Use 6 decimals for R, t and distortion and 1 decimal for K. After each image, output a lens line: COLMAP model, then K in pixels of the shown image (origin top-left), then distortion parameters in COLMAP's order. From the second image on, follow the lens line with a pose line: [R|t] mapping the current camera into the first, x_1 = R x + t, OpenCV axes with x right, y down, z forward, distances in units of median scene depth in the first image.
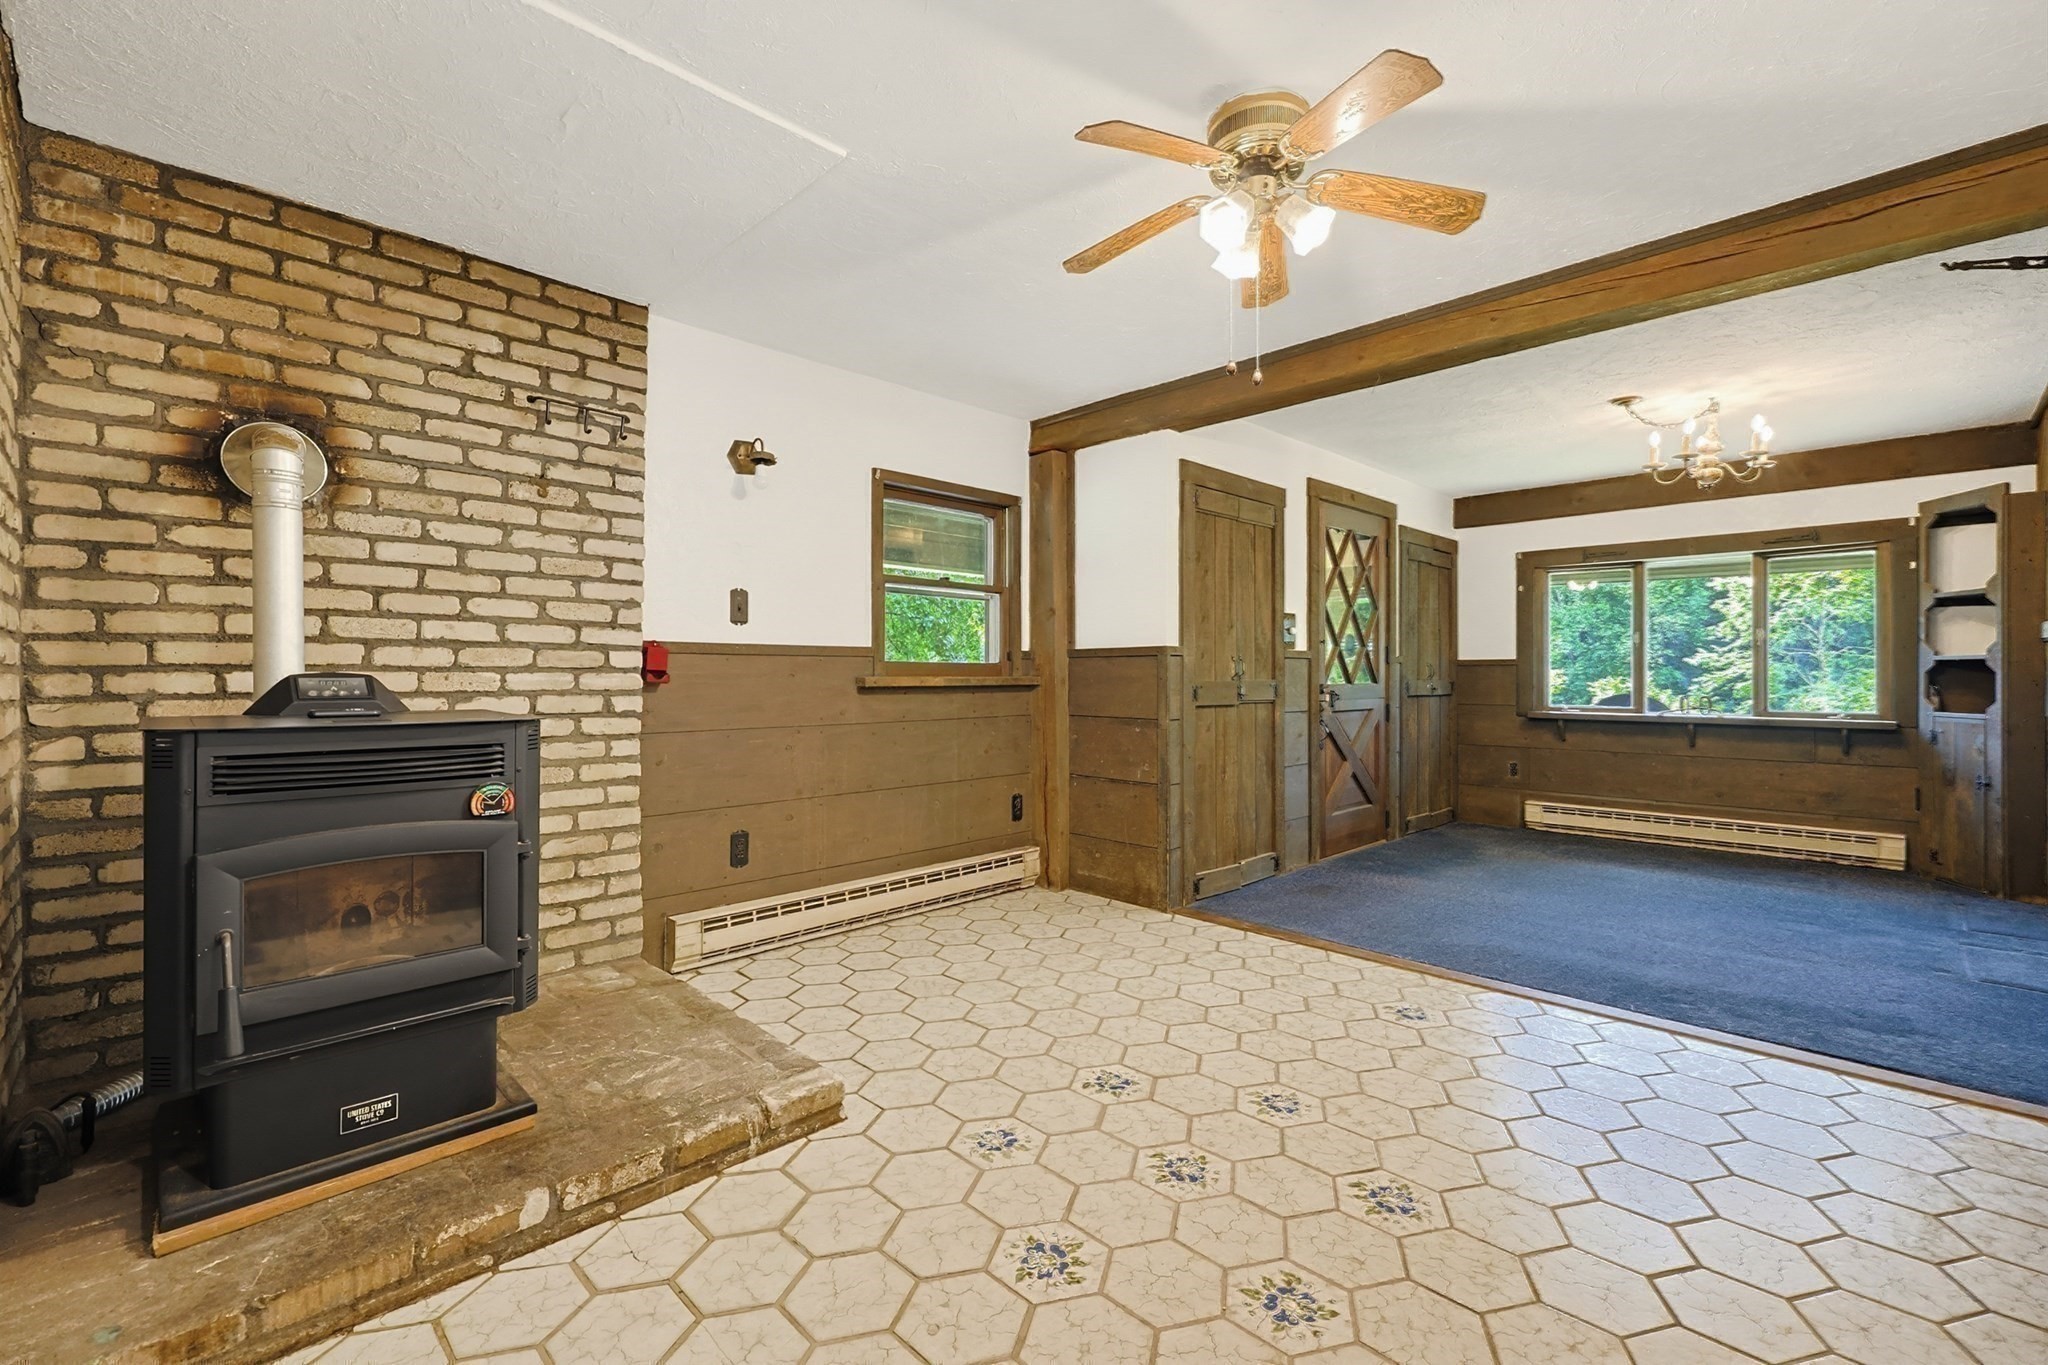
lens RADIAL K [[863.4, 0, 1024.0], [0, 863.4, 682.5], [0, 0, 1]] dist [-0.001102, -0.000254]
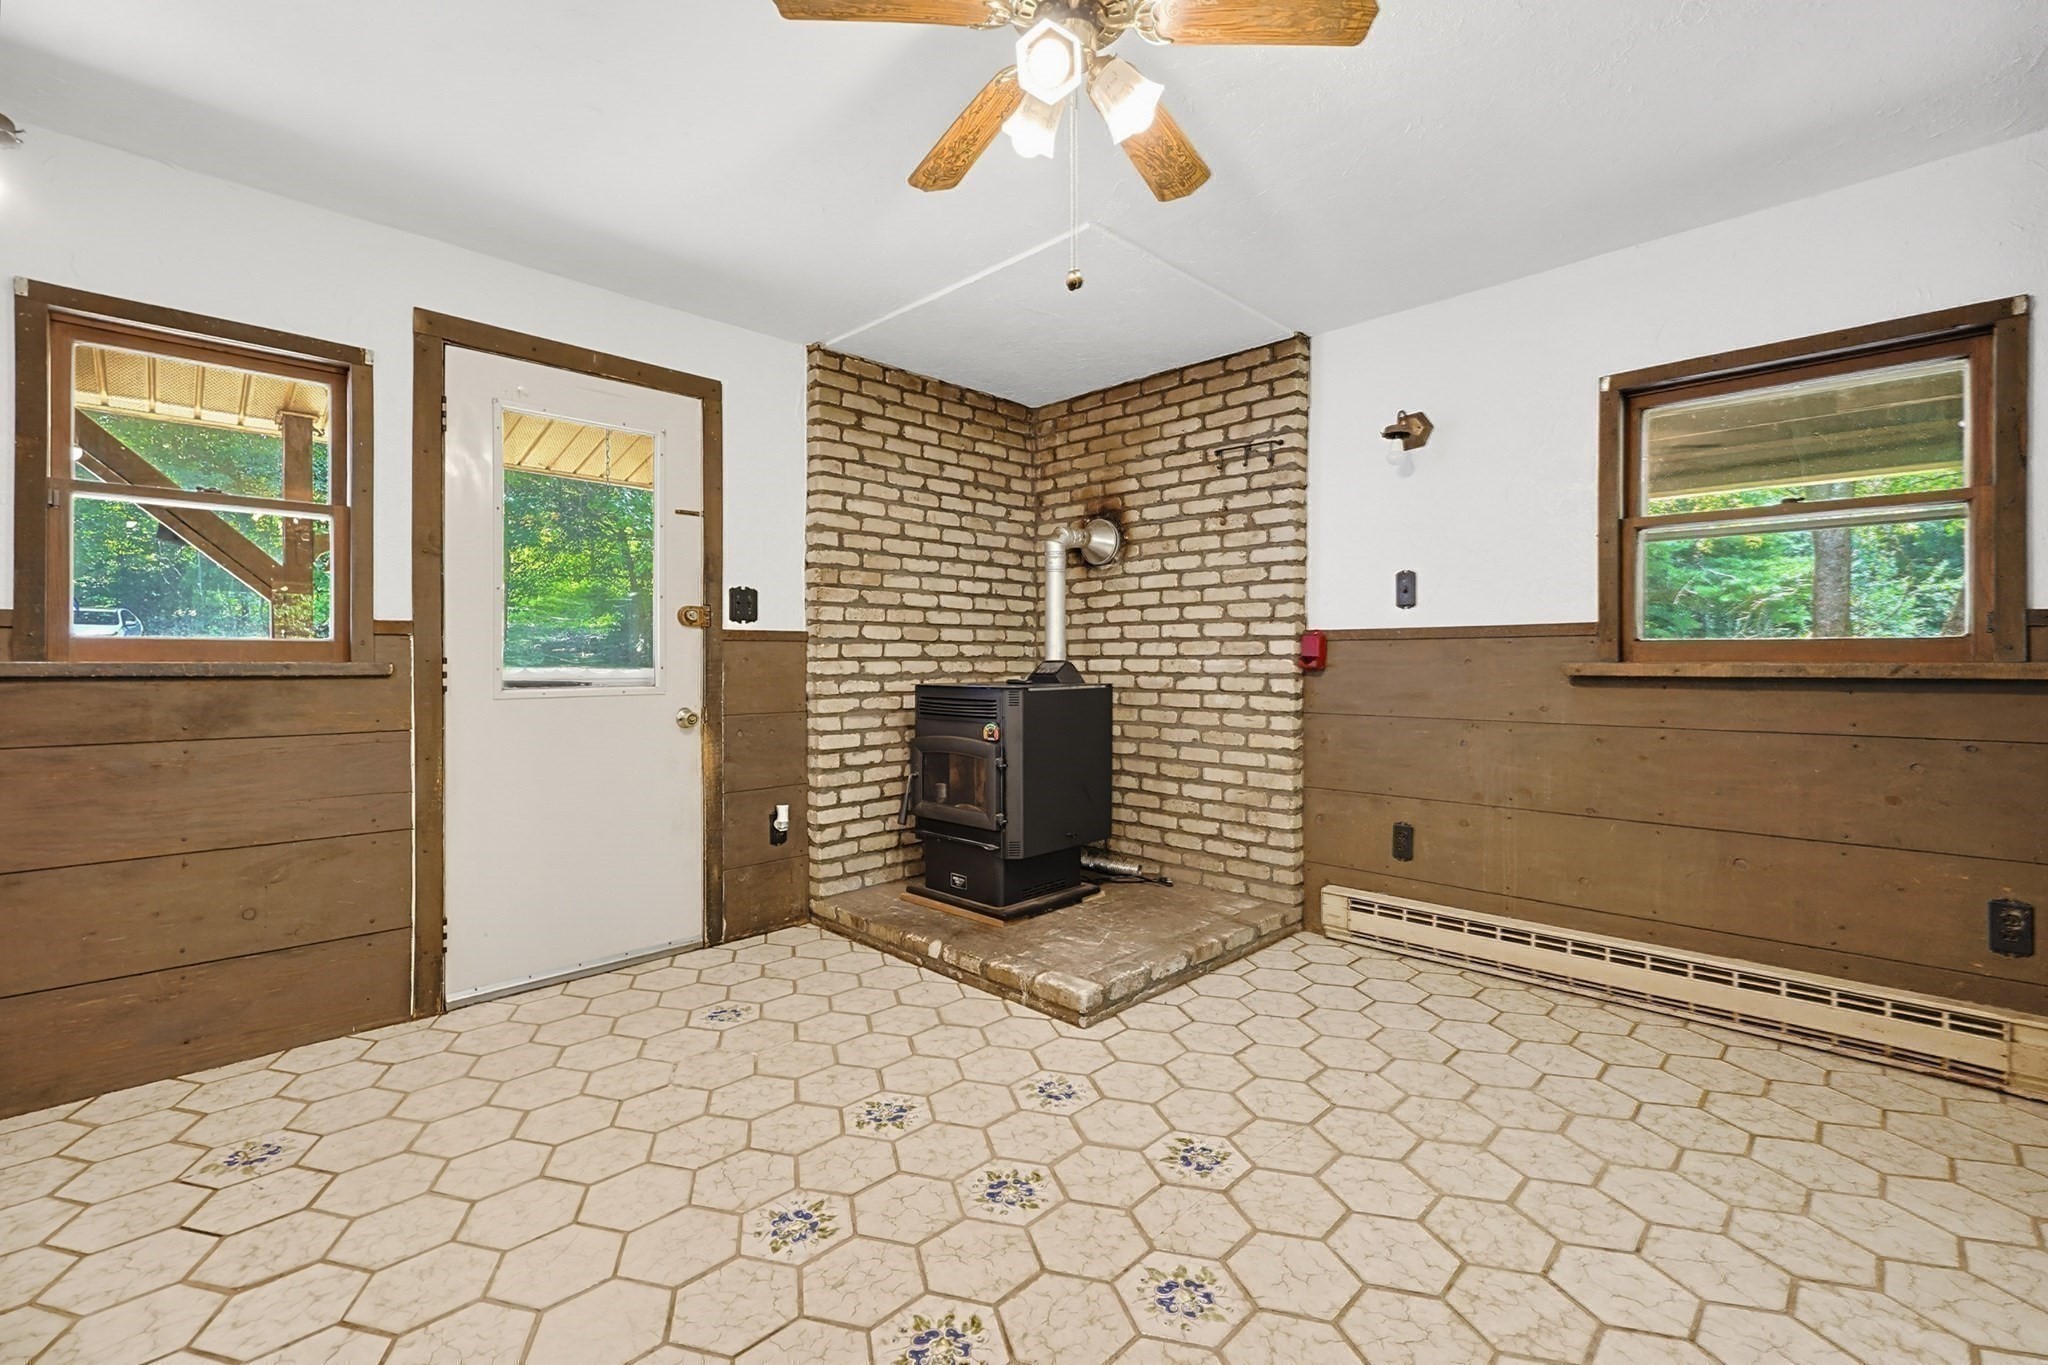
lens RADIAL K [[875.7, 0, 1025.9], [0, 875.7, 670.4], [0, 0, 1]] dist [-0.001518, -0.000602]
pose [[0.016352, 0.009400, -0.999822, 0.743635], [-0.007424, 0.999929, 0.009279, -0.004469], [0.999839, 0.007271, 0.016421, 0.658866]]
